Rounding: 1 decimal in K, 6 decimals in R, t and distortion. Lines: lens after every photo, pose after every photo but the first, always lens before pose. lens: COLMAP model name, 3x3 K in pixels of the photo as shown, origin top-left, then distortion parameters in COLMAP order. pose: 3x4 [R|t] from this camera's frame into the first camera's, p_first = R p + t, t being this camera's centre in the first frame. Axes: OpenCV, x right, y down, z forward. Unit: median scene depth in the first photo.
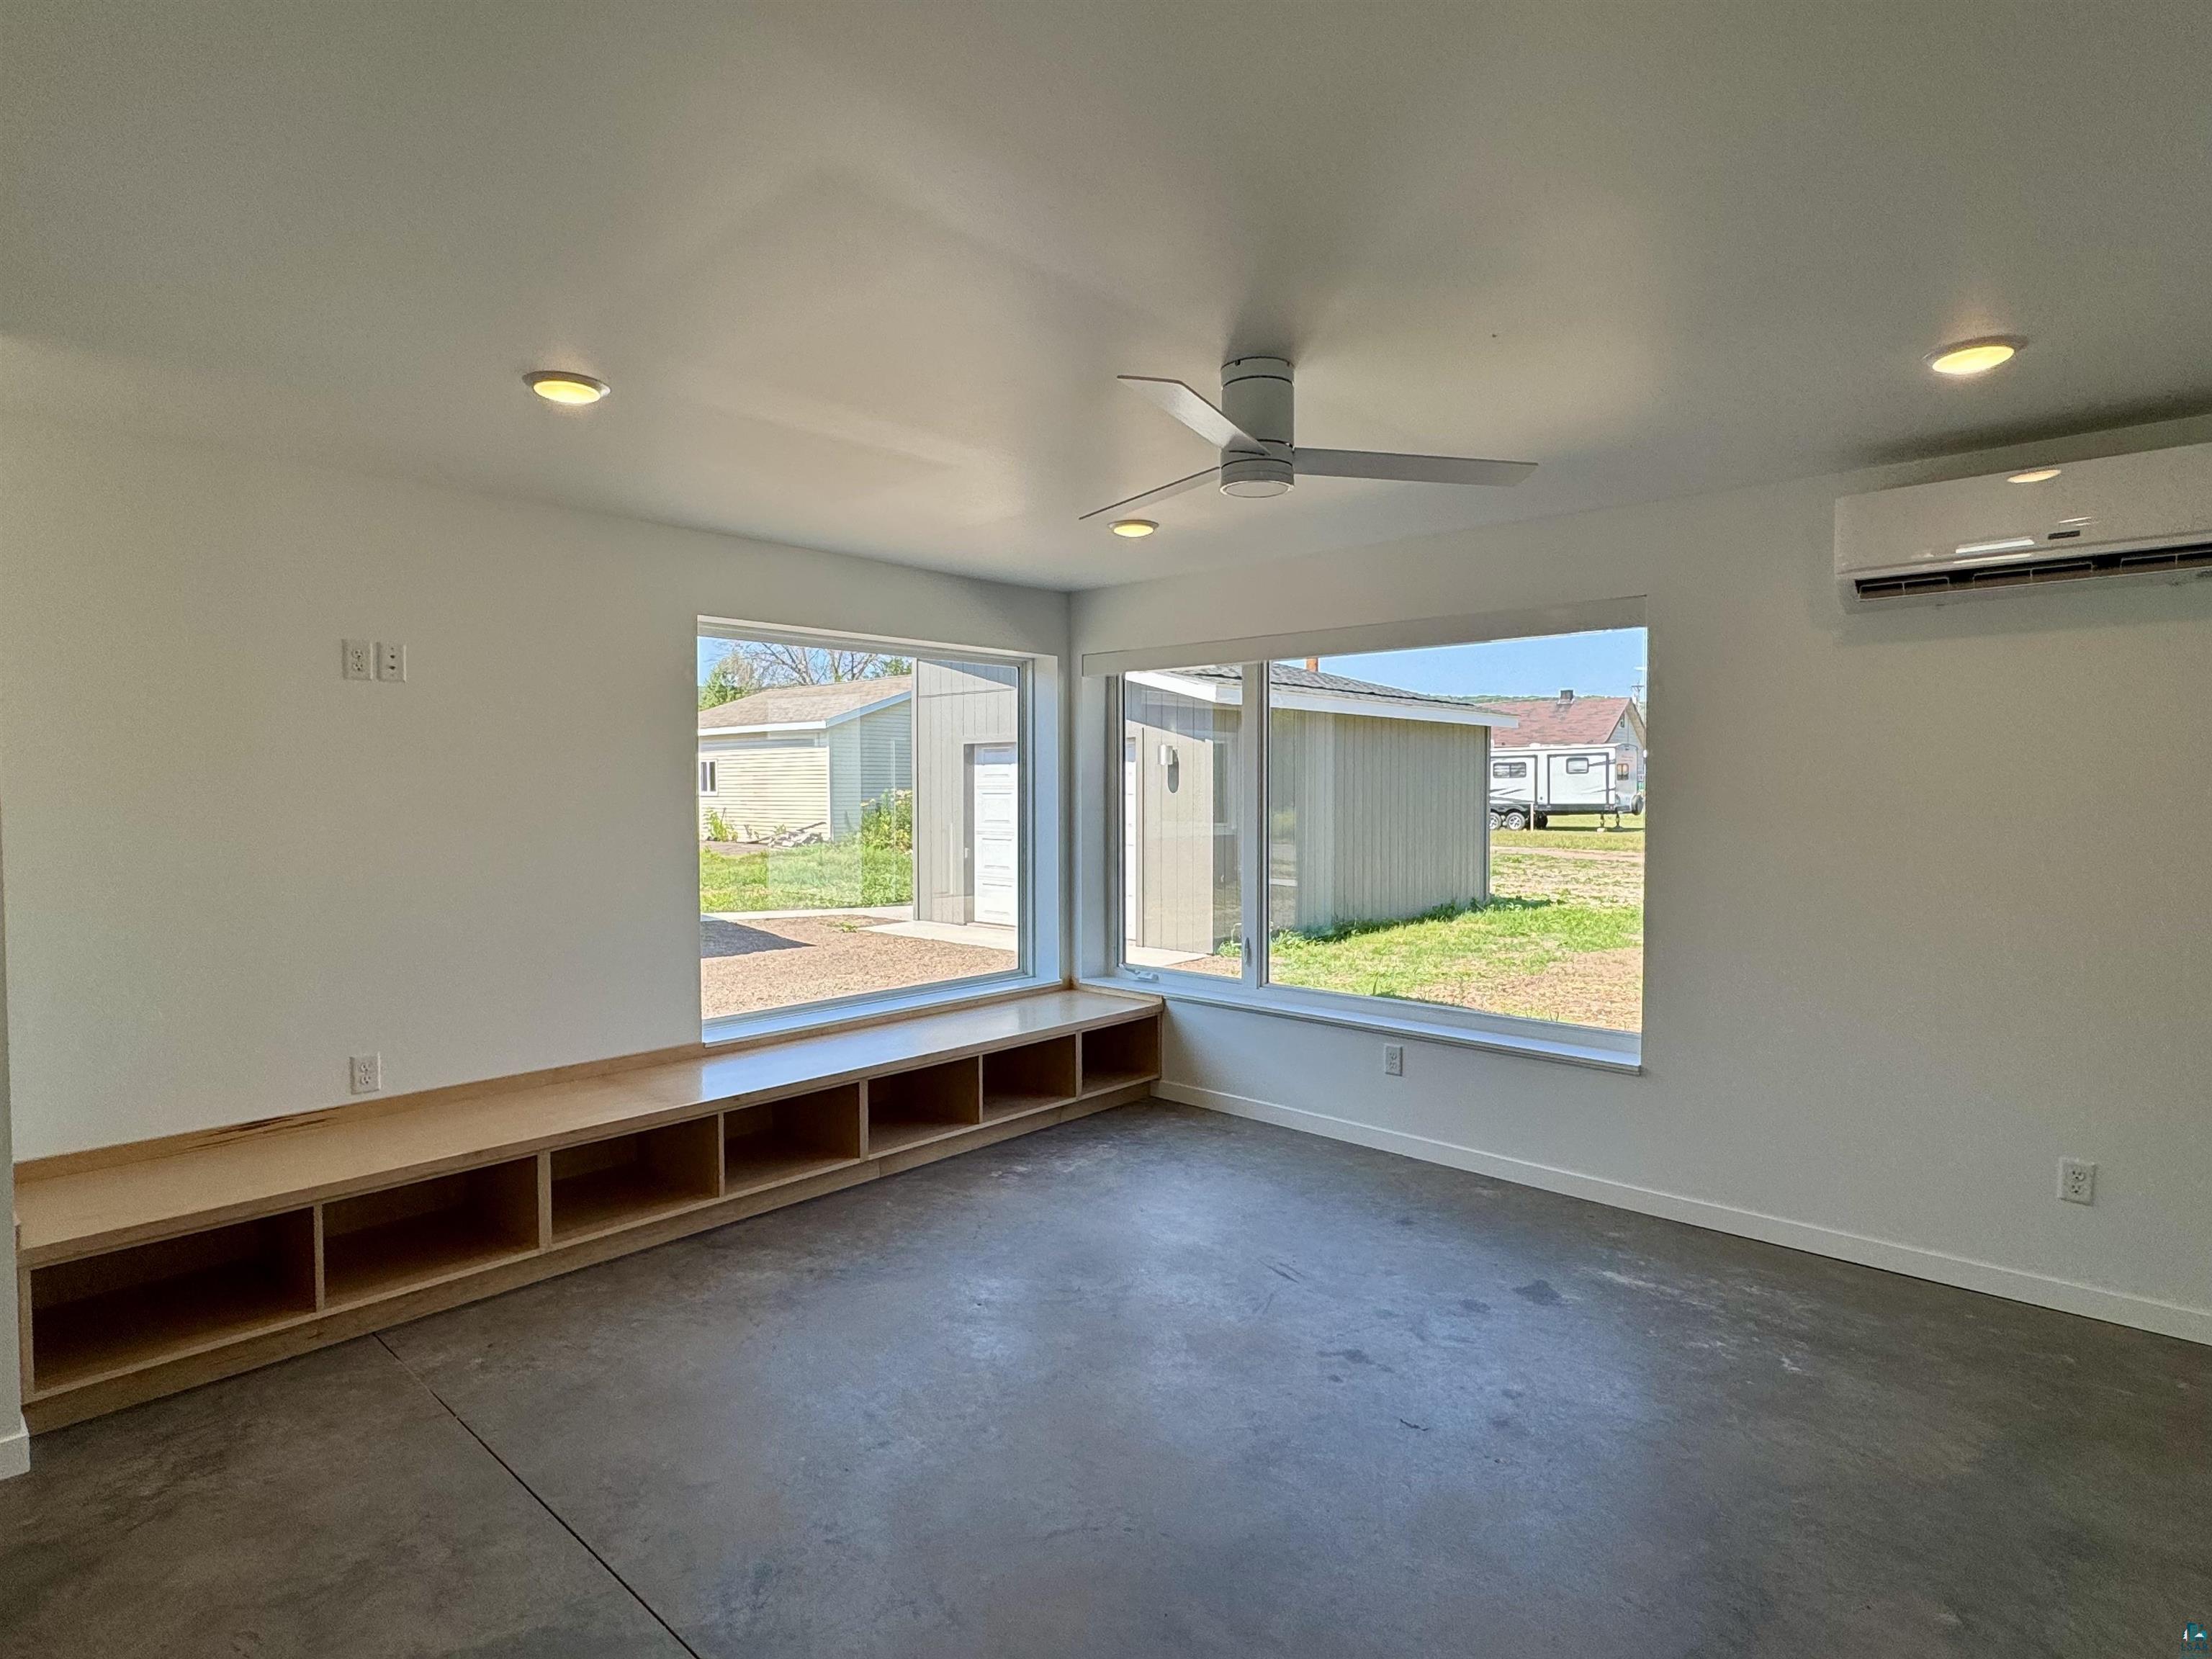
lens RADIAL K [[1165.8, 0, 1106.0], [0, 1165.8, 829.5], [0, 0, 1]] dist [0.000495, -0.000356]
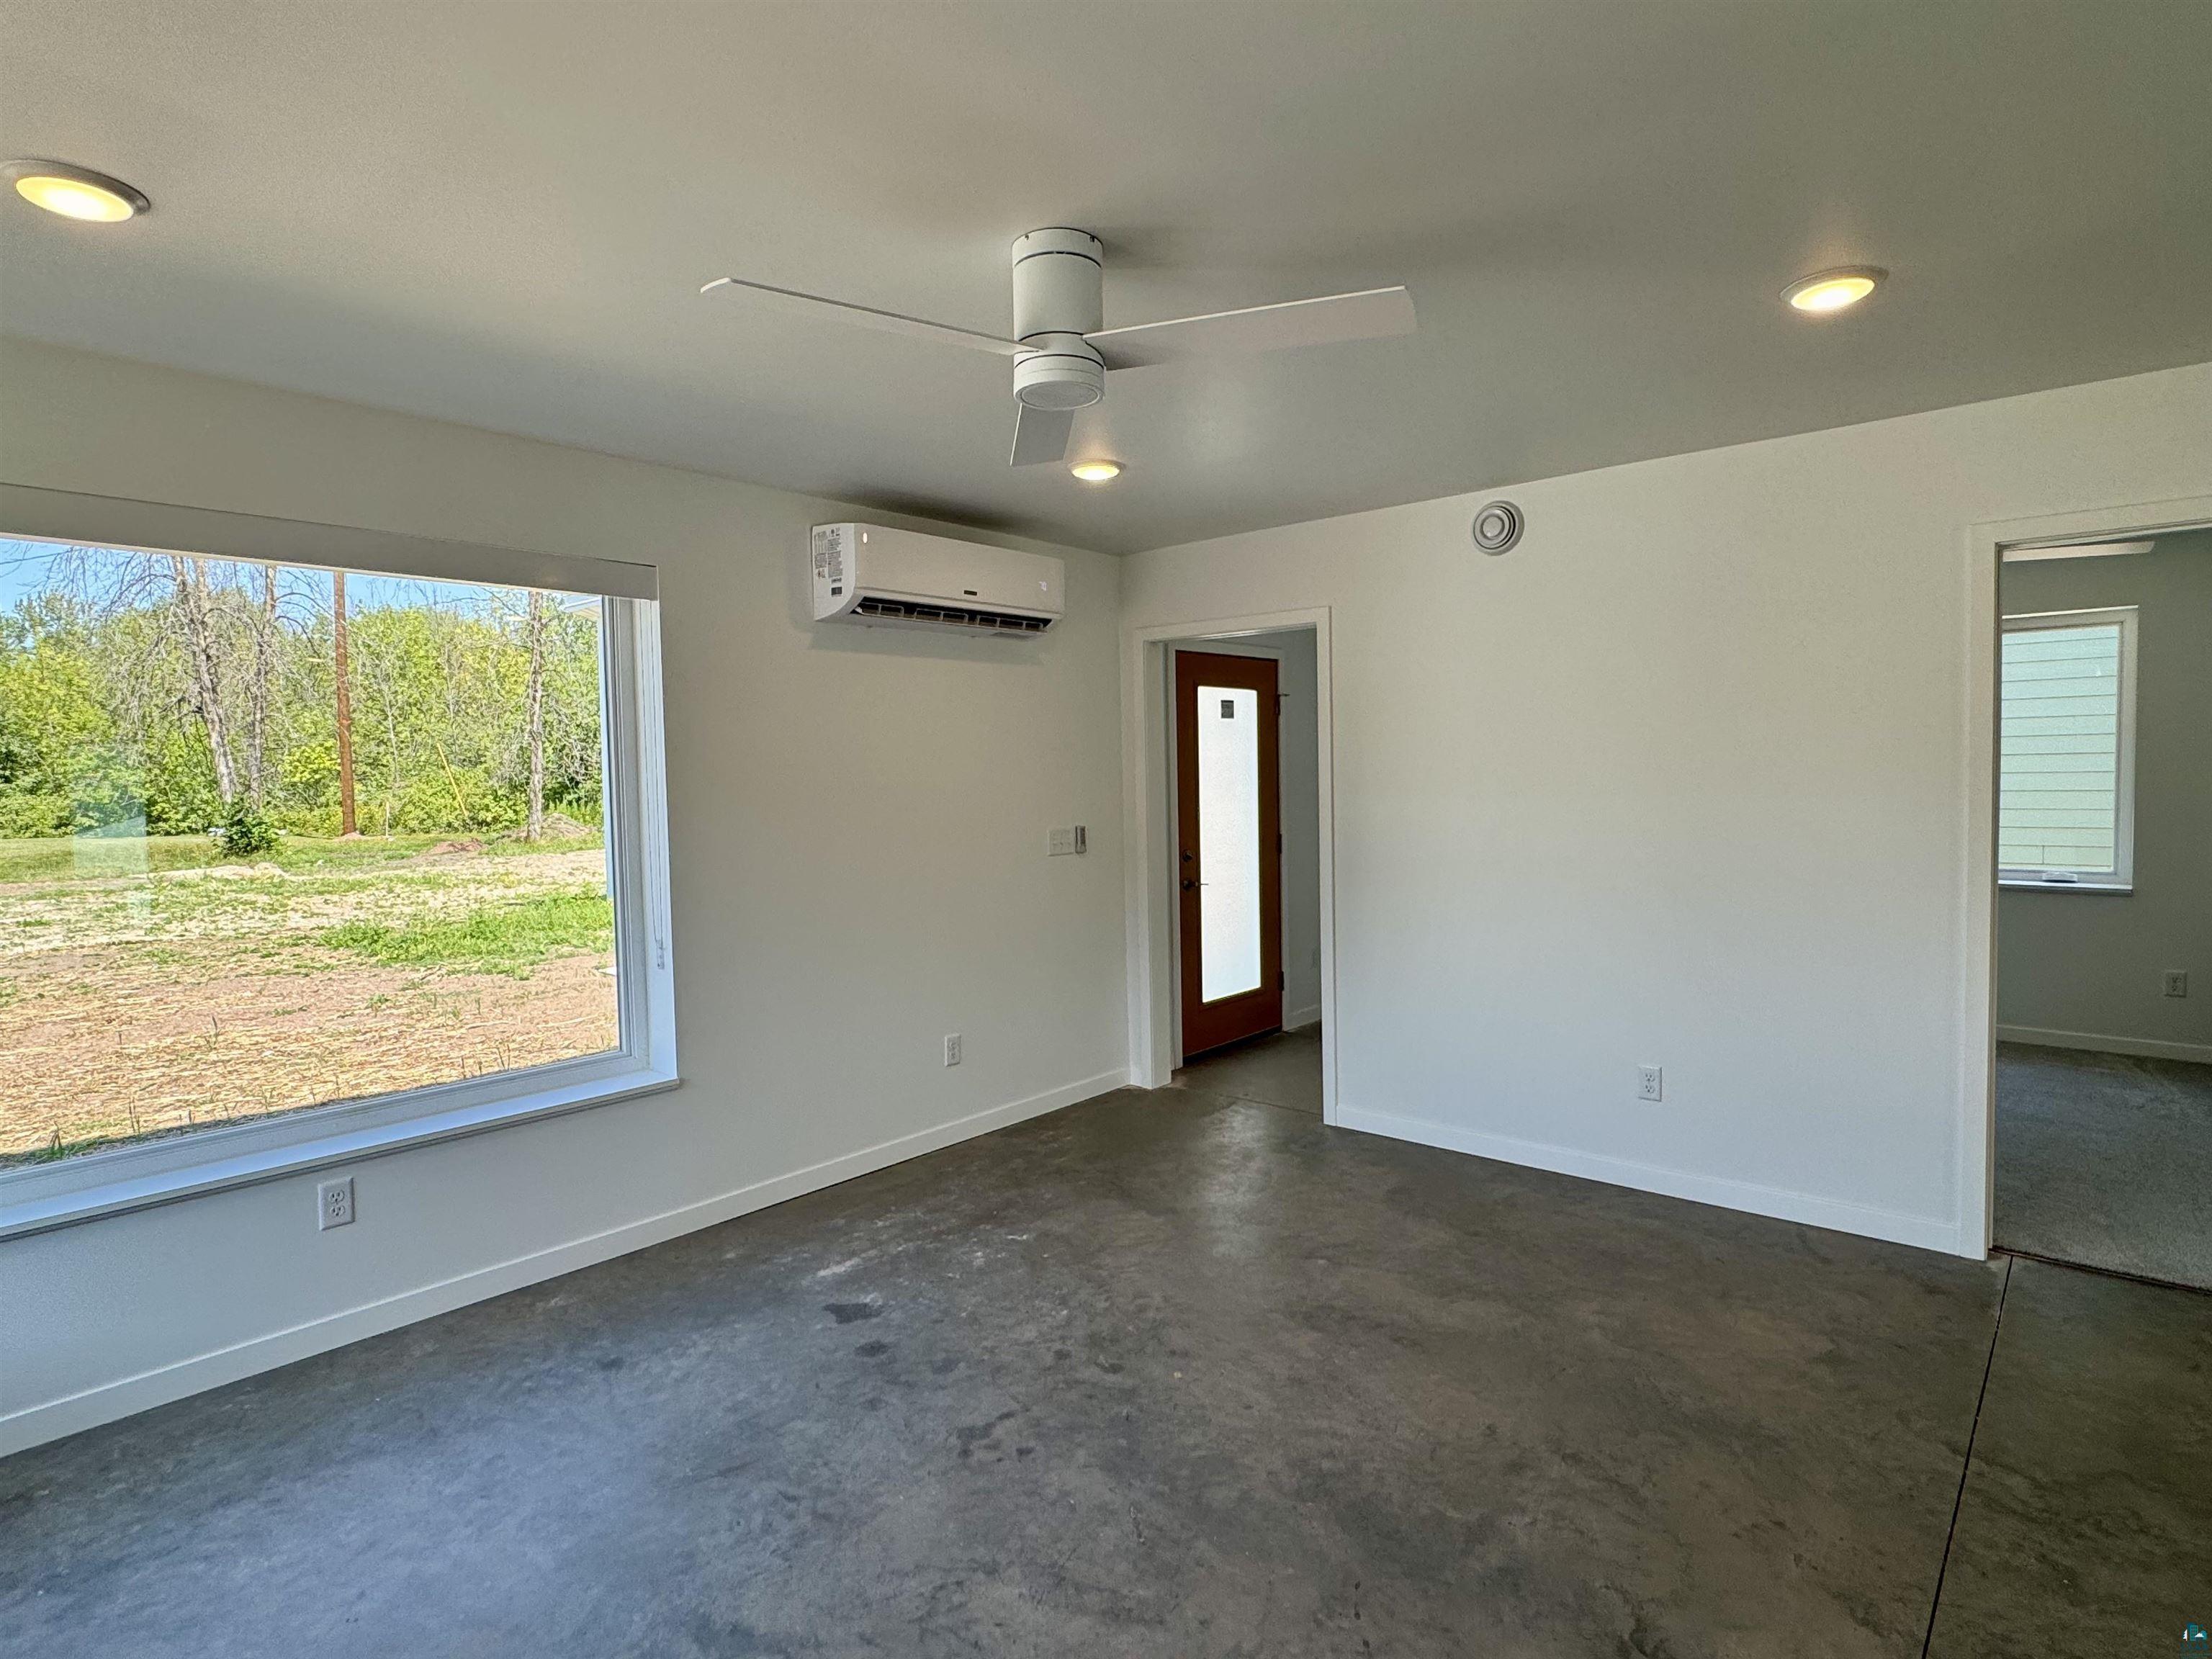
lens RADIAL K [[1165.8, 0, 1106.0], [0, 1165.8, 829.5], [0, 0, 1]] dist [0.000495, -0.000356]
pose [[-0.019100, -0.048158, 0.998657, -0.537937], [0.059102, 0.997038, 0.049211, -0.022376], [-0.998069, 0.059963, -0.016197, 0.773192]]
